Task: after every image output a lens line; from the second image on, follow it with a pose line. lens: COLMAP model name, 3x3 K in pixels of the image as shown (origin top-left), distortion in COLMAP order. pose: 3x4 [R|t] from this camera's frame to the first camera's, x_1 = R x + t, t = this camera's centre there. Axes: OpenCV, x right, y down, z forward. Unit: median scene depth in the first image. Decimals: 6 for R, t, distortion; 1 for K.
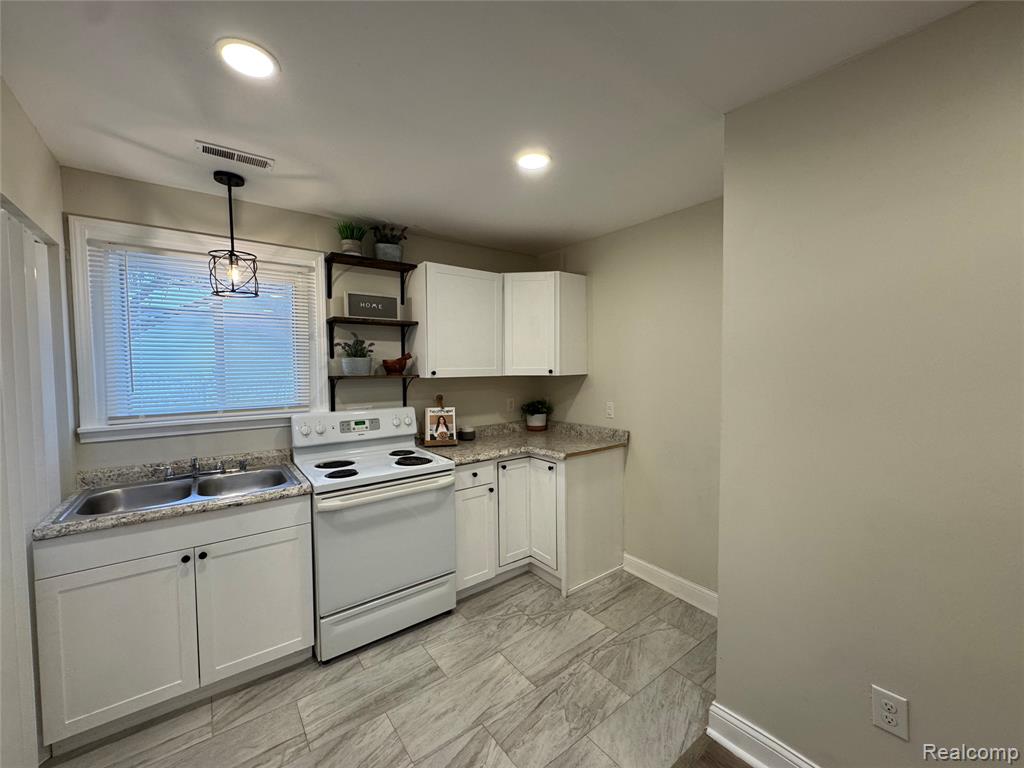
lens RADIAL K [[407.5, 0, 512.0], [0, 407.5, 384.0], [0, 0, 1]] dist [-0.004996, 0.000287]
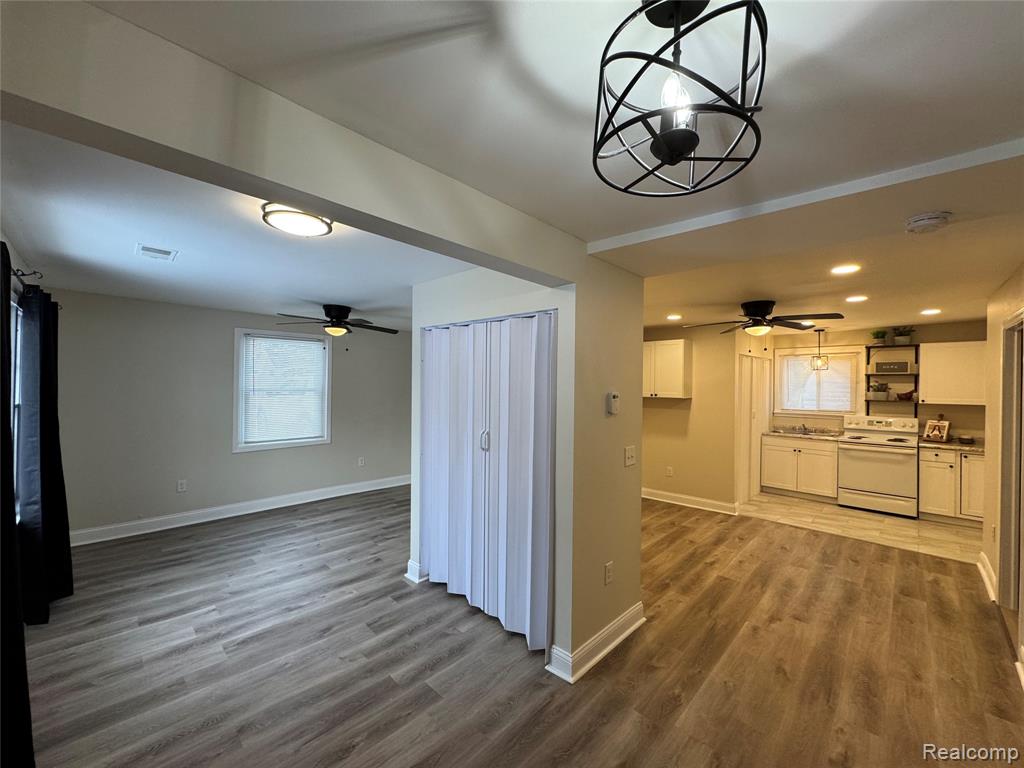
lens RADIAL K [[407.5, 0, 512.0], [0, 407.5, 384.0], [0, 0, 1]] dist [-0.004996, 0.000287]
pose [[0.135543, 0.011684, -0.990703, 1.453864], [-0.054705, 0.998493, 0.004292, -0.009027], [0.989260, 0.053614, 0.135978, -1.193566]]
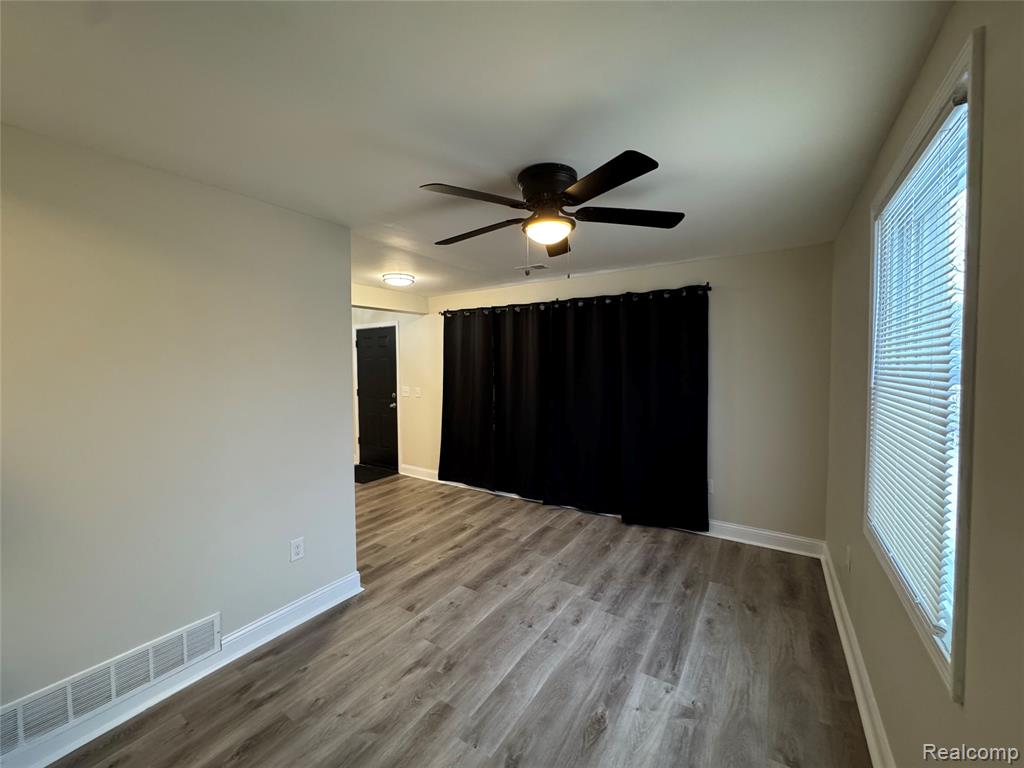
lens RADIAL K [[407.5, 0, 512.0], [0, 407.5, 384.0], [0, 0, 1]] dist [-0.004996, 0.000287]
pose [[-0.331632, -0.033976, 0.942797, -0.944206], [0.046281, 0.997562, 0.052229, 0.050478], [-0.942273, 0.060954, -0.329251, -1.366445]]
